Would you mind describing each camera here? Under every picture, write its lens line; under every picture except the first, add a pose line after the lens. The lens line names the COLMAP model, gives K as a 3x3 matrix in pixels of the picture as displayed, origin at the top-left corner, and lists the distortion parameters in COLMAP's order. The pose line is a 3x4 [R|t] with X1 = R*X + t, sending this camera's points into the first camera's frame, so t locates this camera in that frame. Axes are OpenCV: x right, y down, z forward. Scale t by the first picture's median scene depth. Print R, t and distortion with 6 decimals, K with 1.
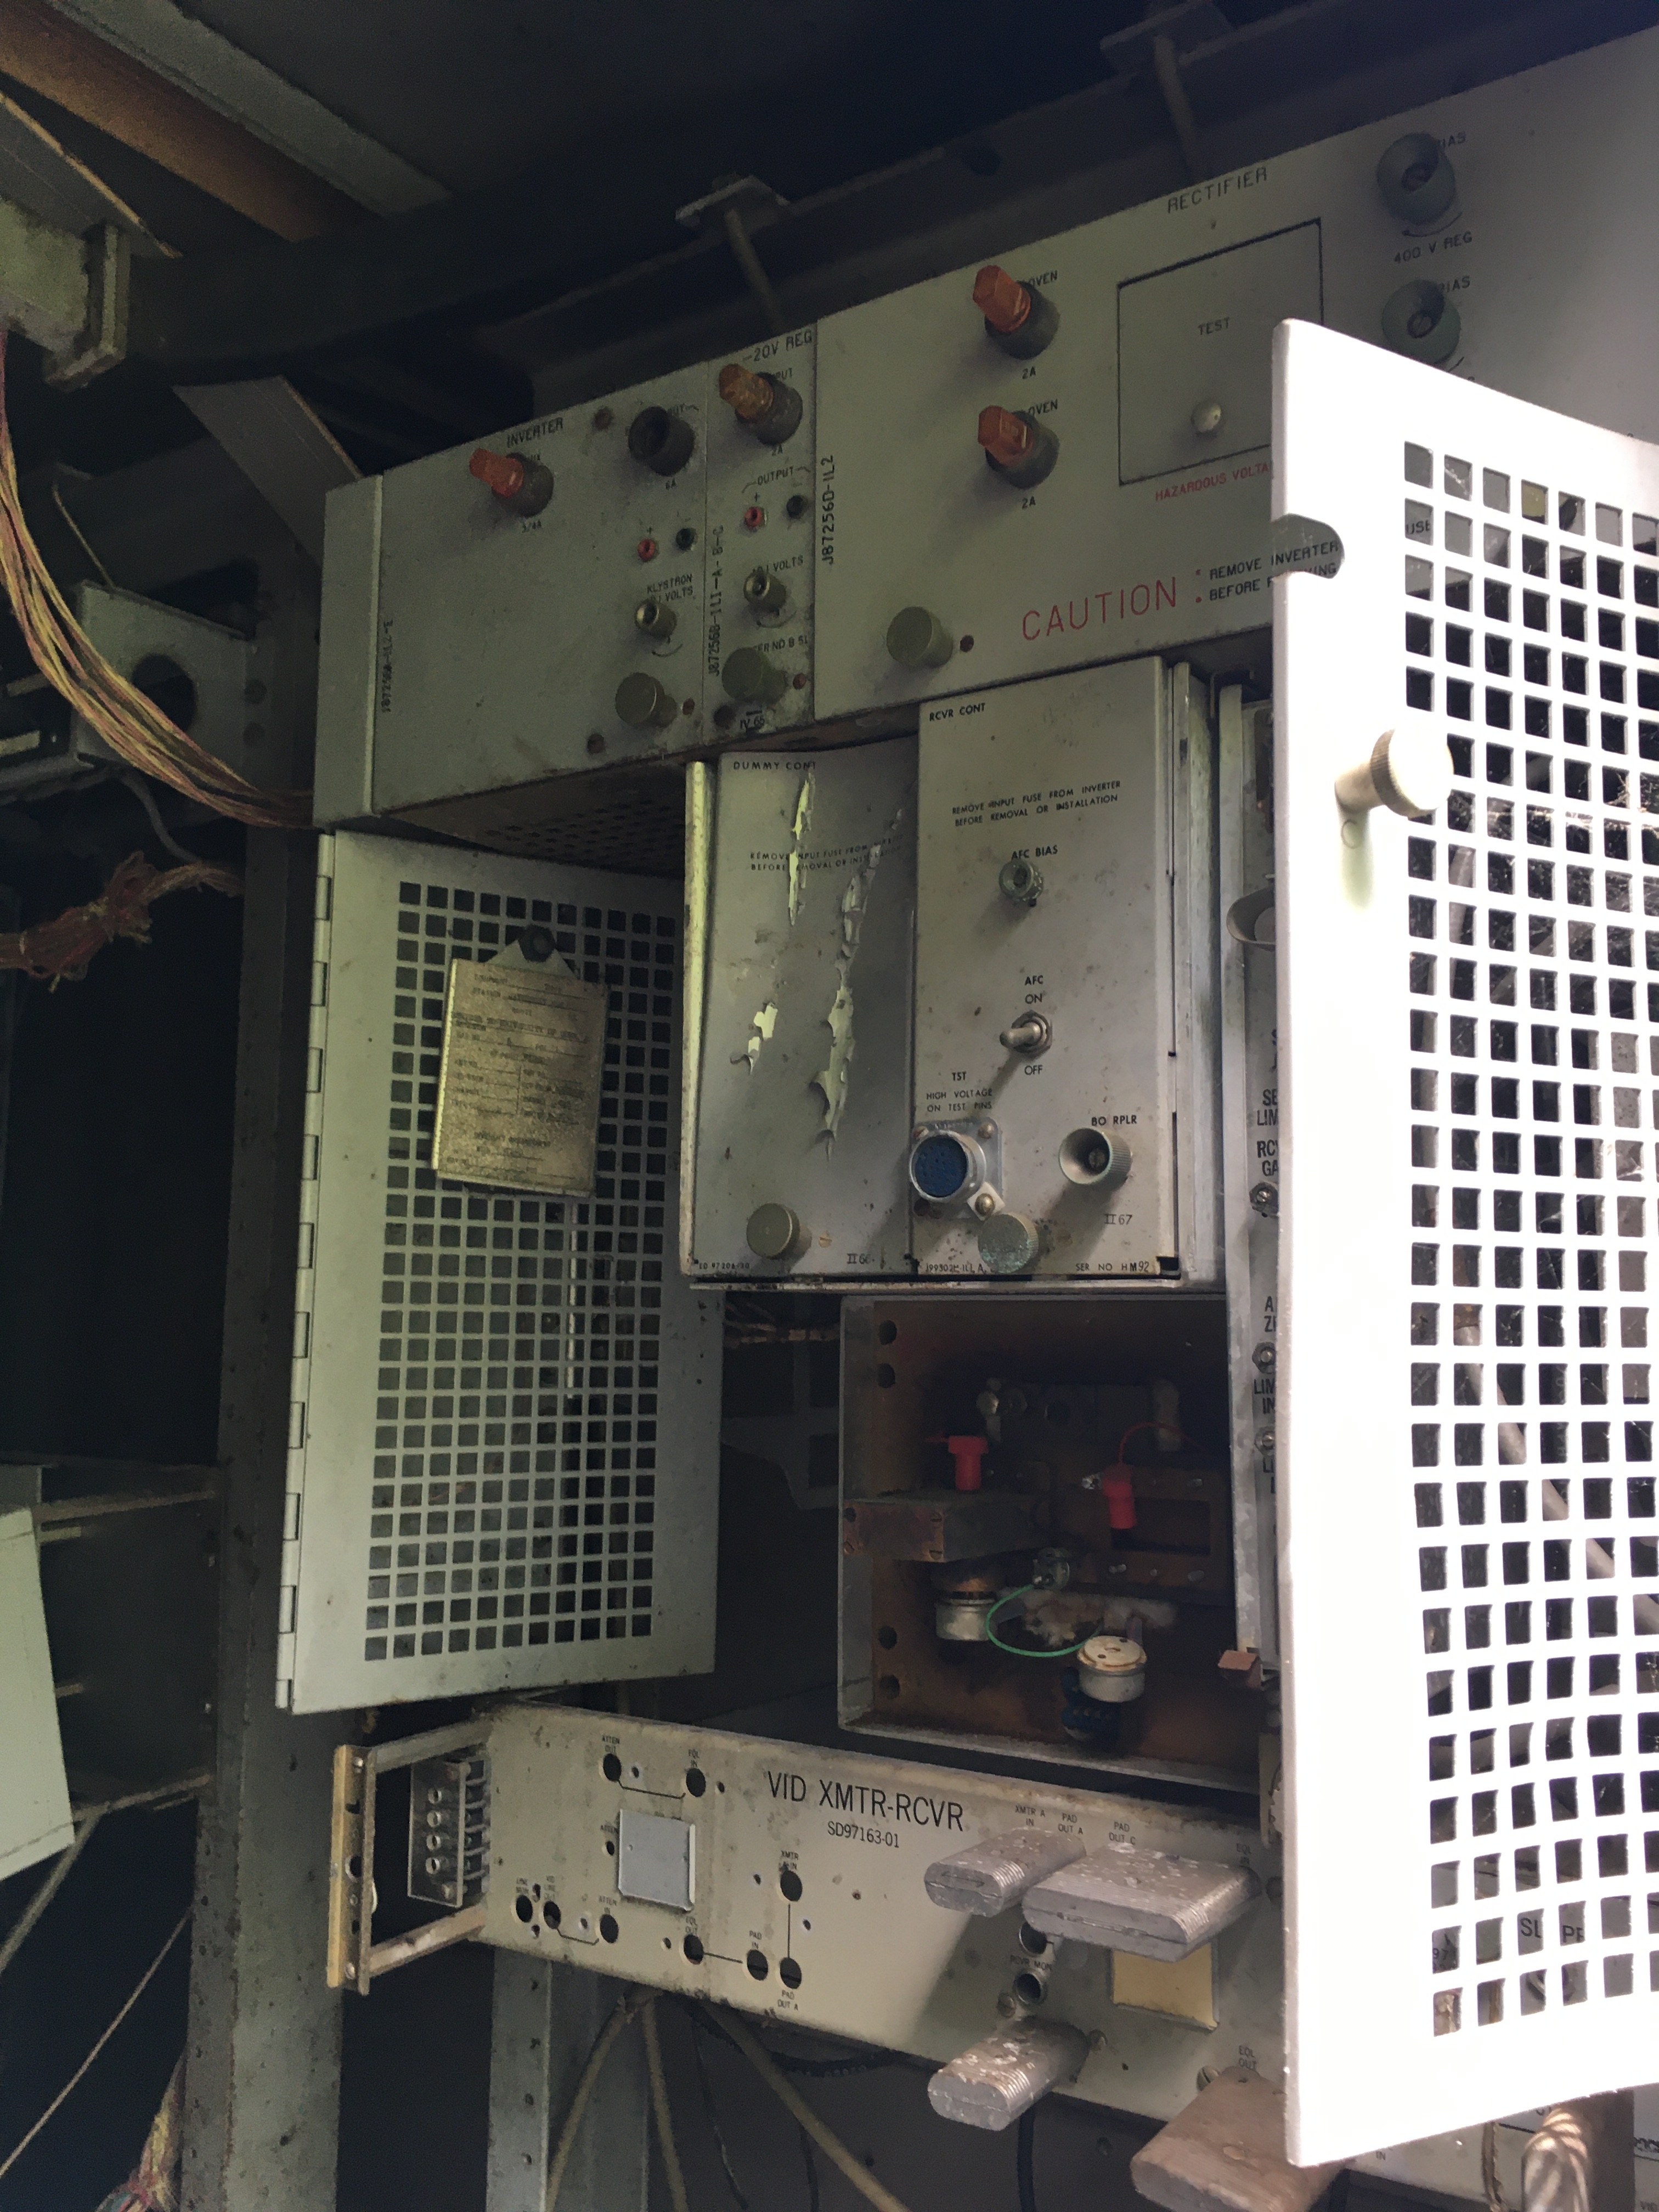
lens RADIAL K [[1874.3, 0, 830.5], [0, 1874.3, 1149.6], [0, 0, 1]] dist [0.077756, -0.102914]
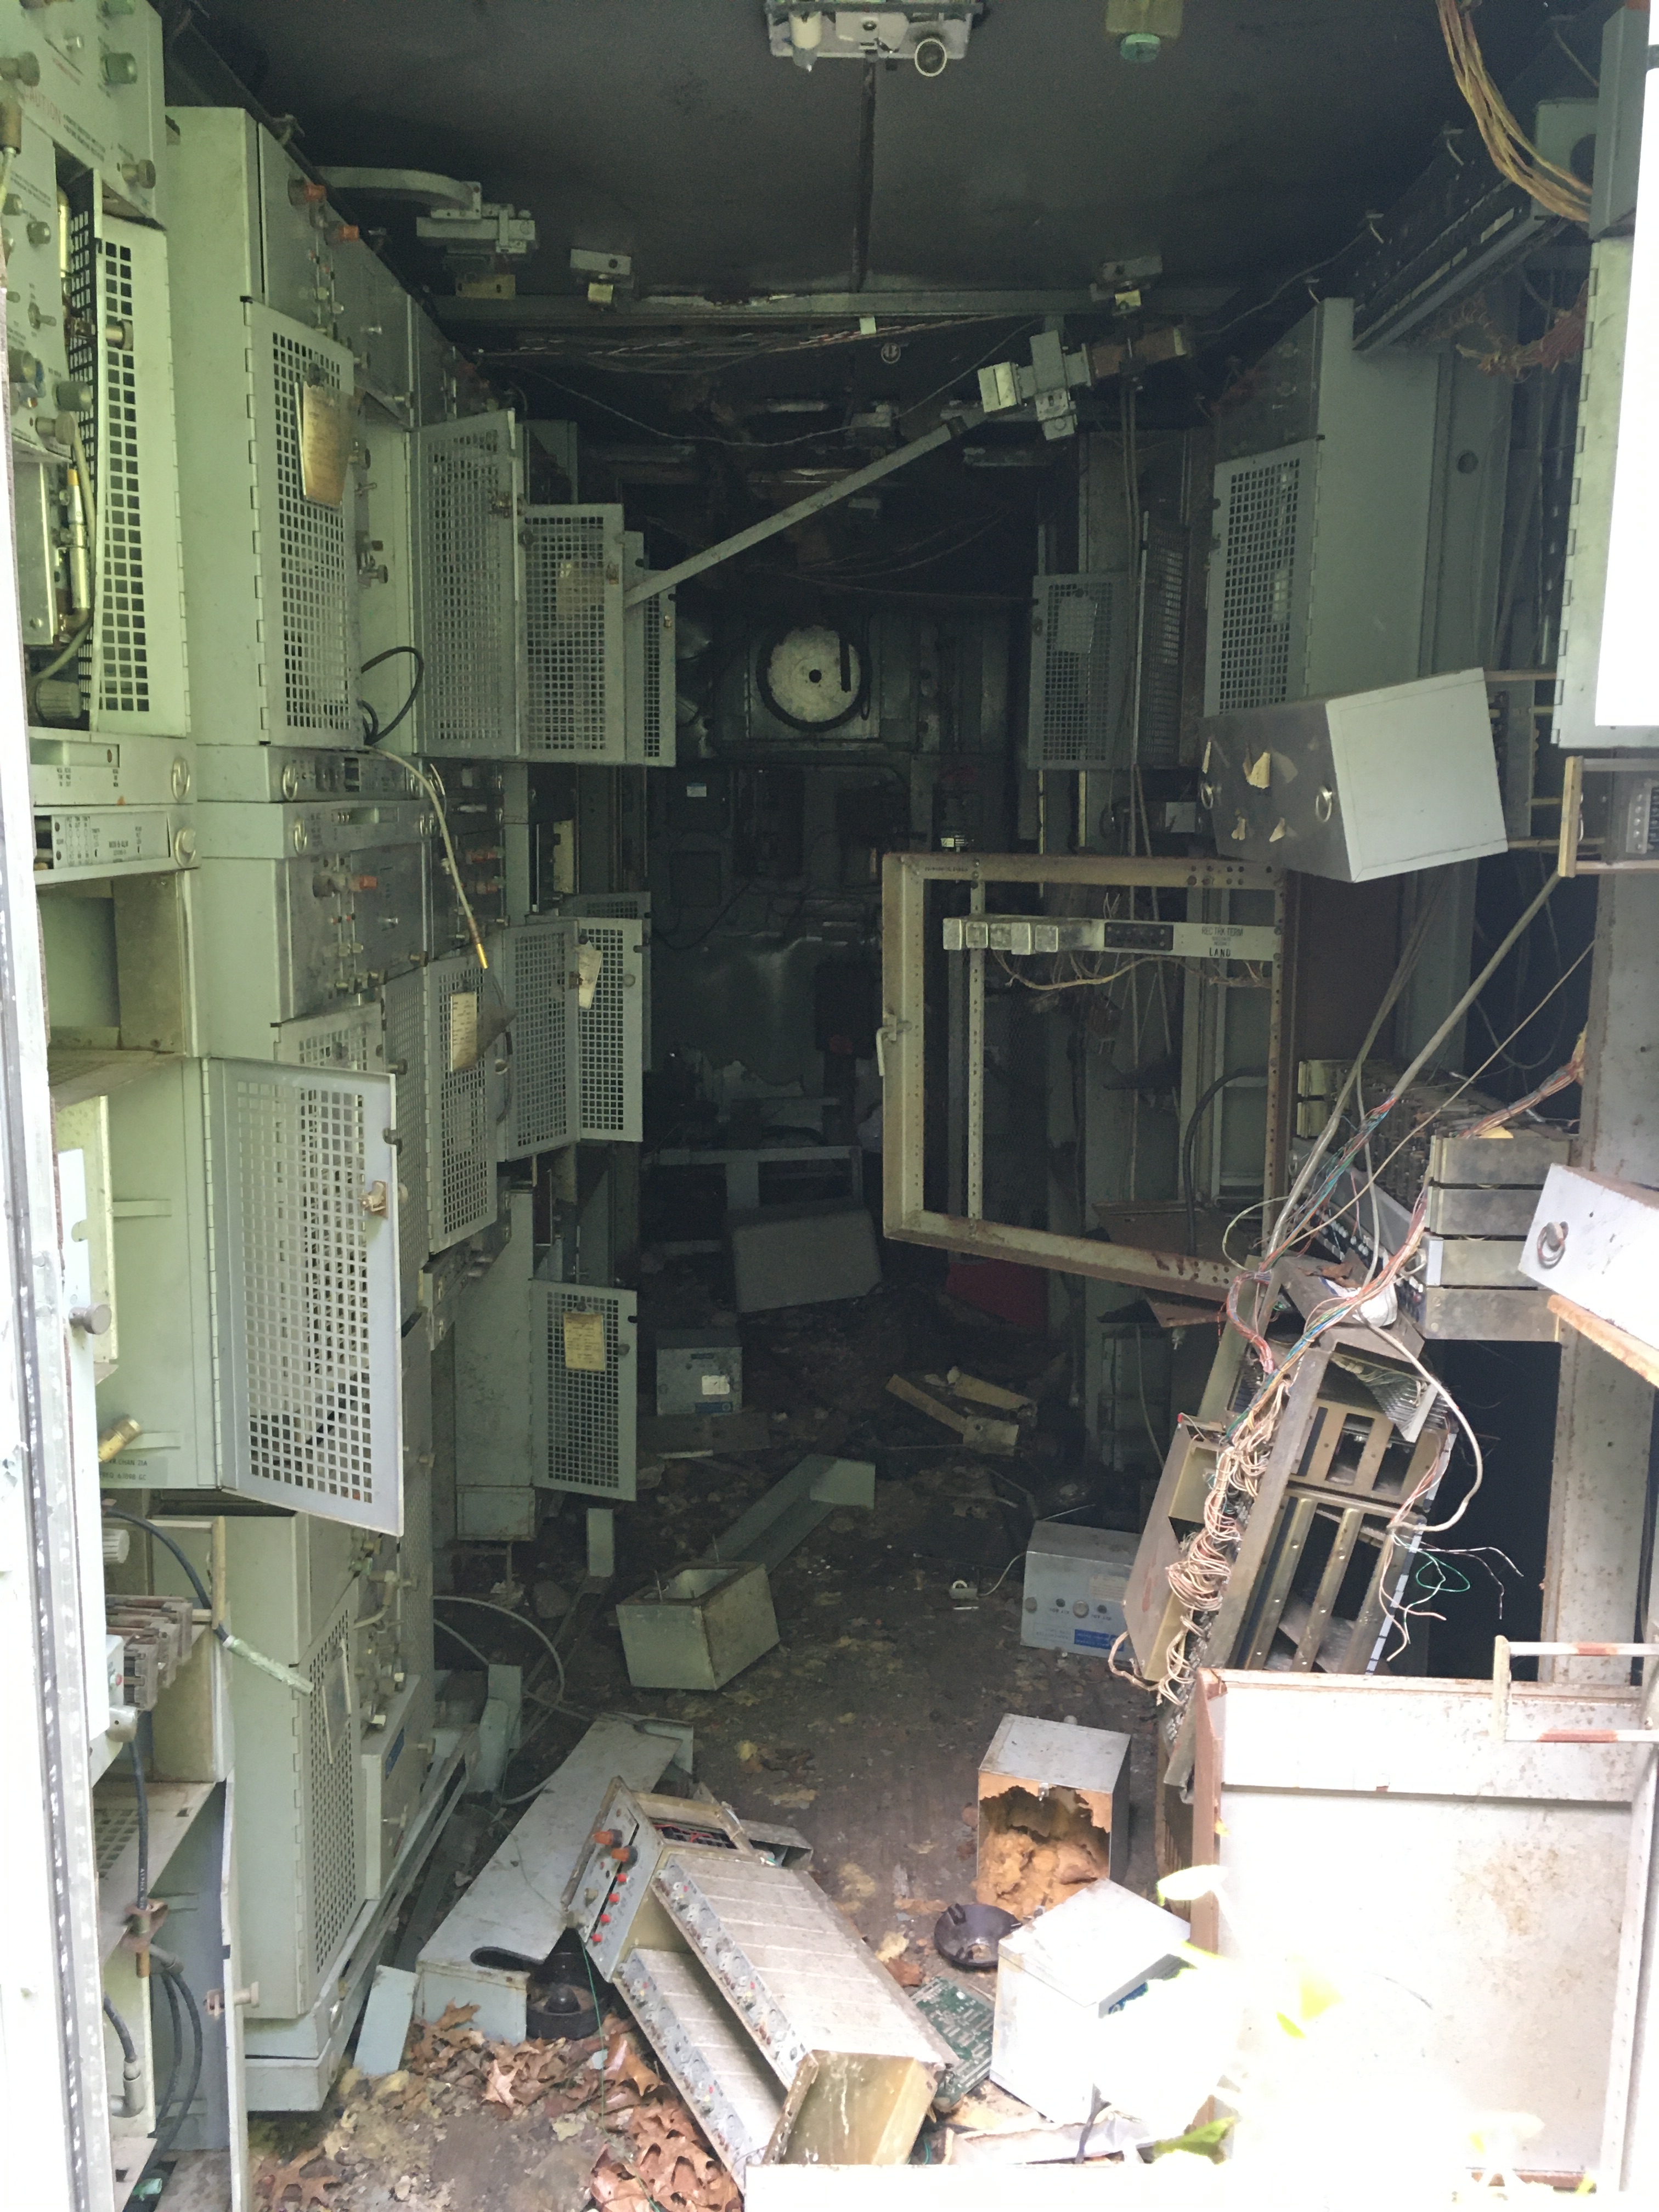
lens RADIAL K [[1874.3, 0, 822.3], [0, 1874.3, 1102.5], [0, 0, 1]] dist [0.077756, -0.102914]
pose [[0.560401, 0.129542, -0.818028, 0.910373], [0.080689, 0.974454, 0.209590, 0.188698], [0.824282, -0.183460, 0.535632, -0.700112]]
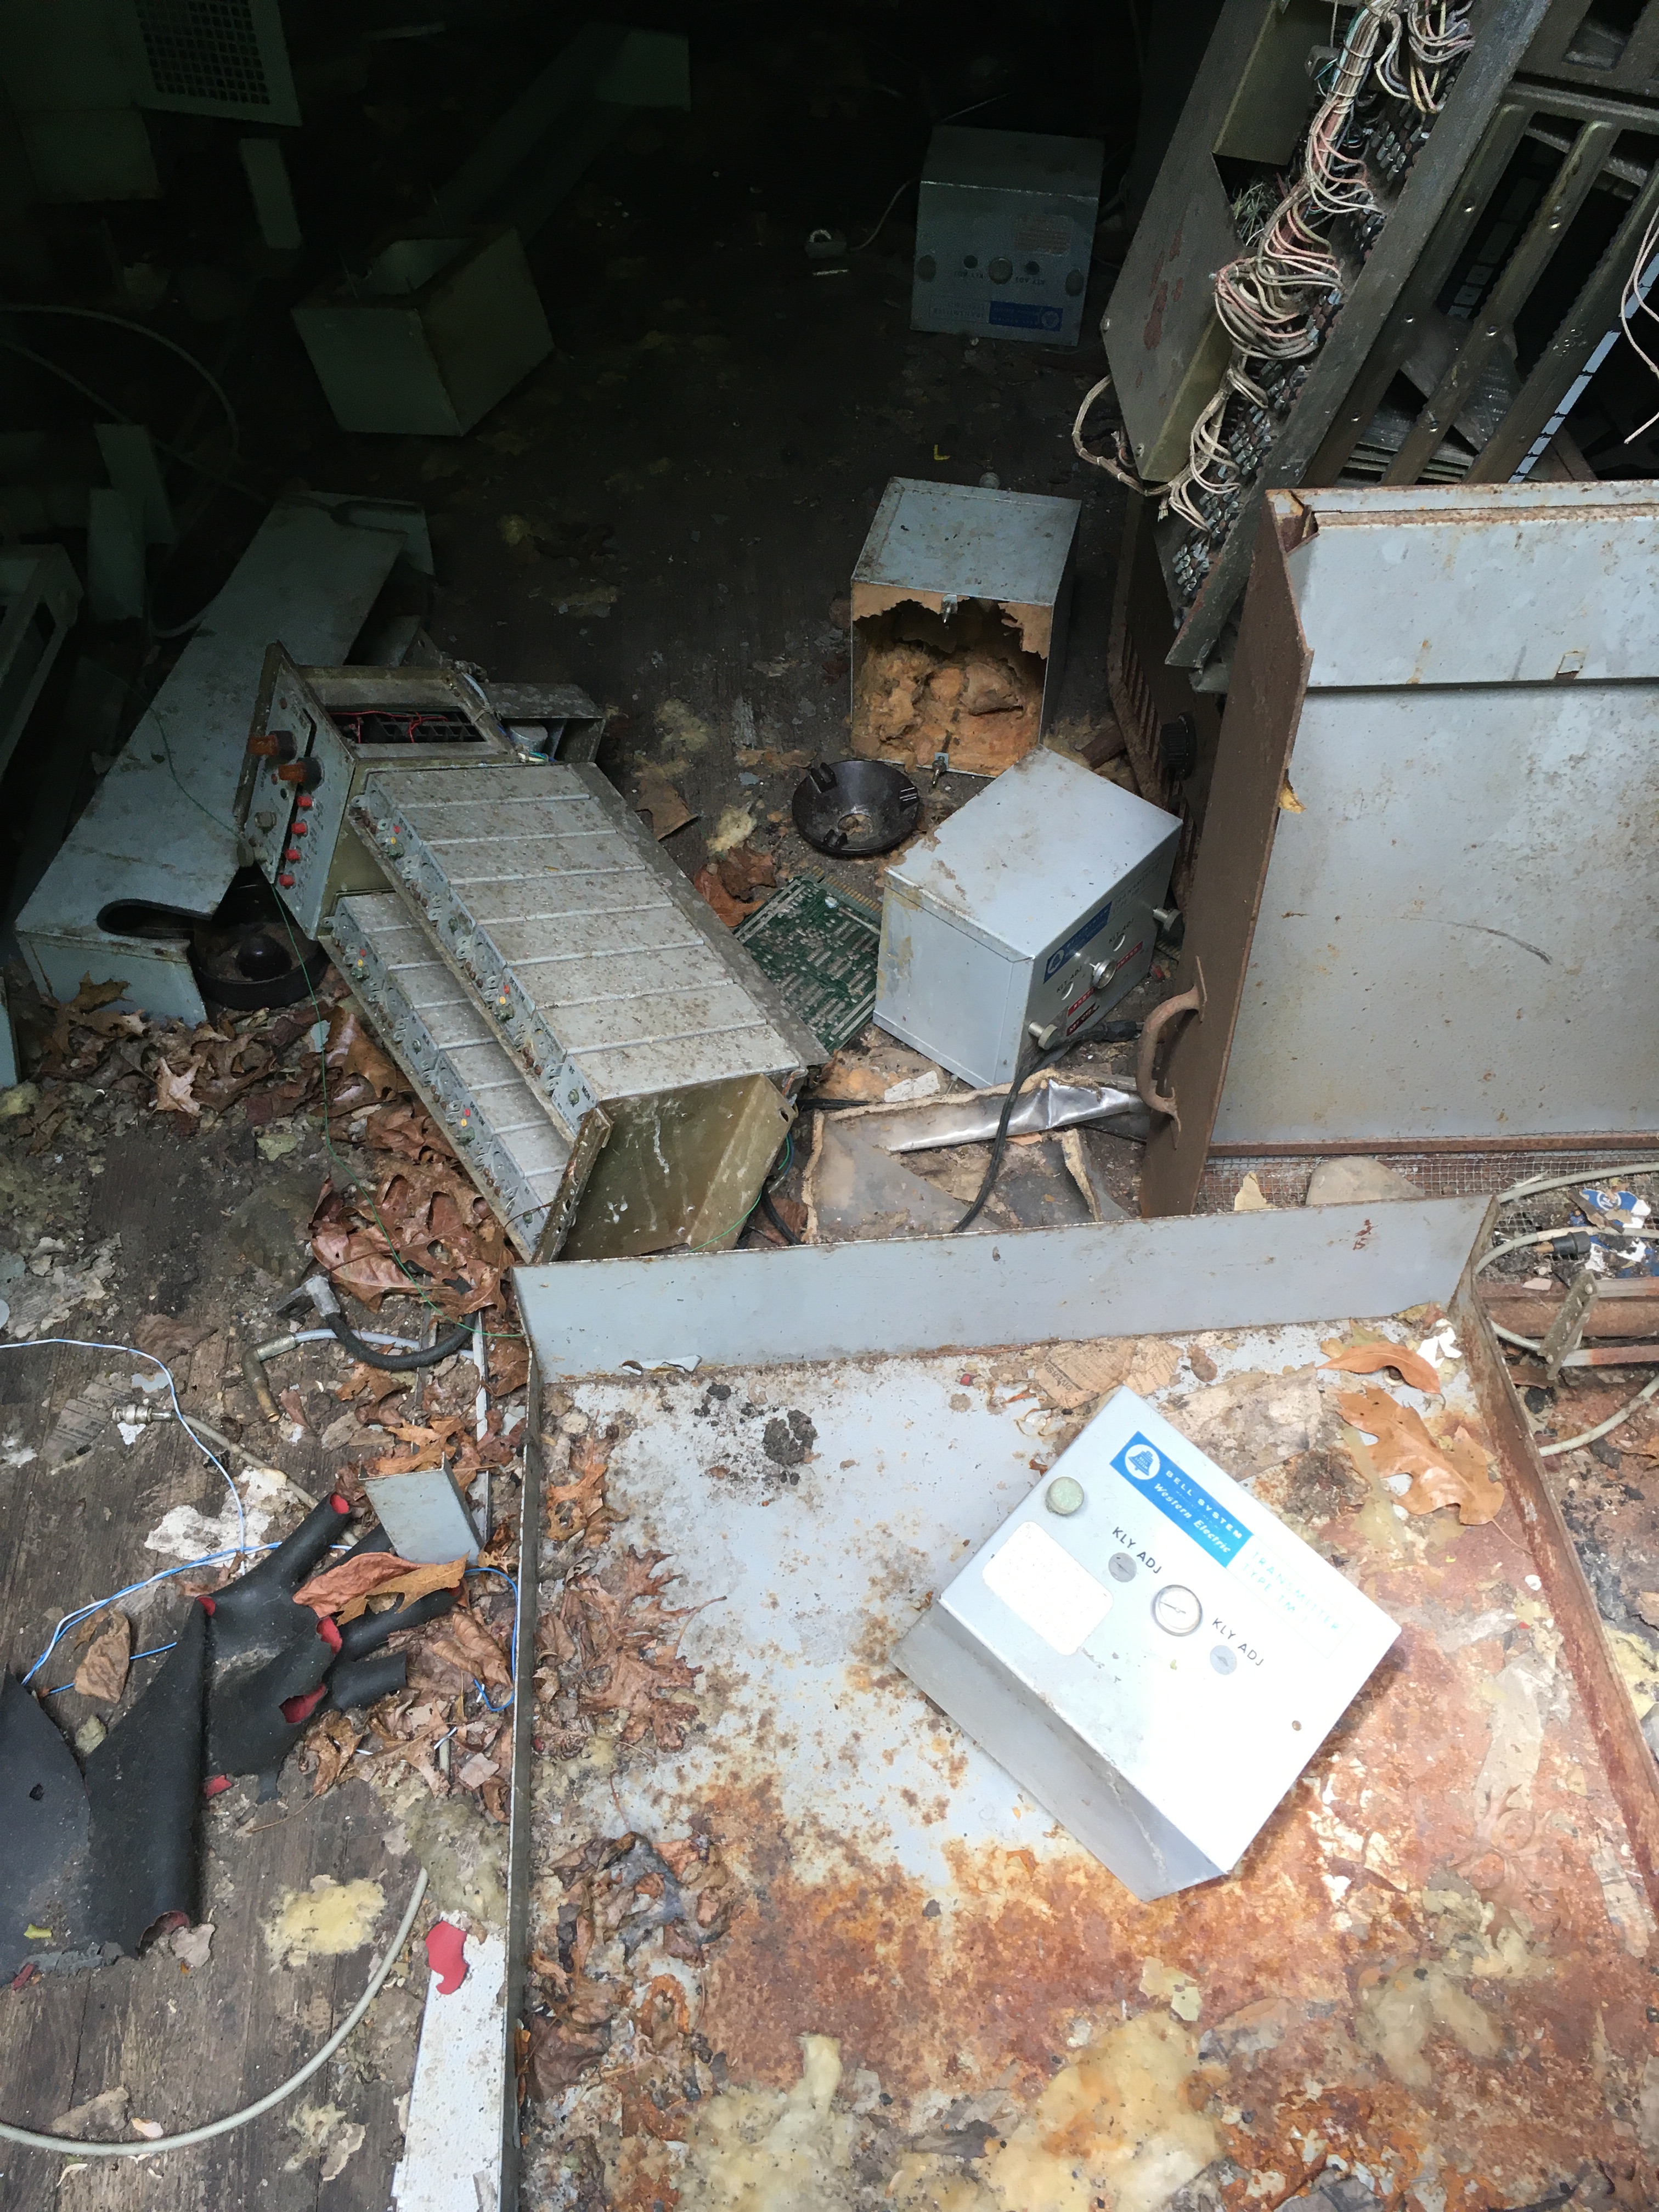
lens RADIAL K [[1874.3, 0, 824.8], [0, 1874.3, 1110.2], [0, 0, 1]] dist [0.077756, -0.102914]
pose [[0.625041, 0.590112, -0.510971, 0.012780], [0.094714, 0.592424, 0.800039, 0.645090], [0.774825, -0.548453, 0.314397, -0.000058]]
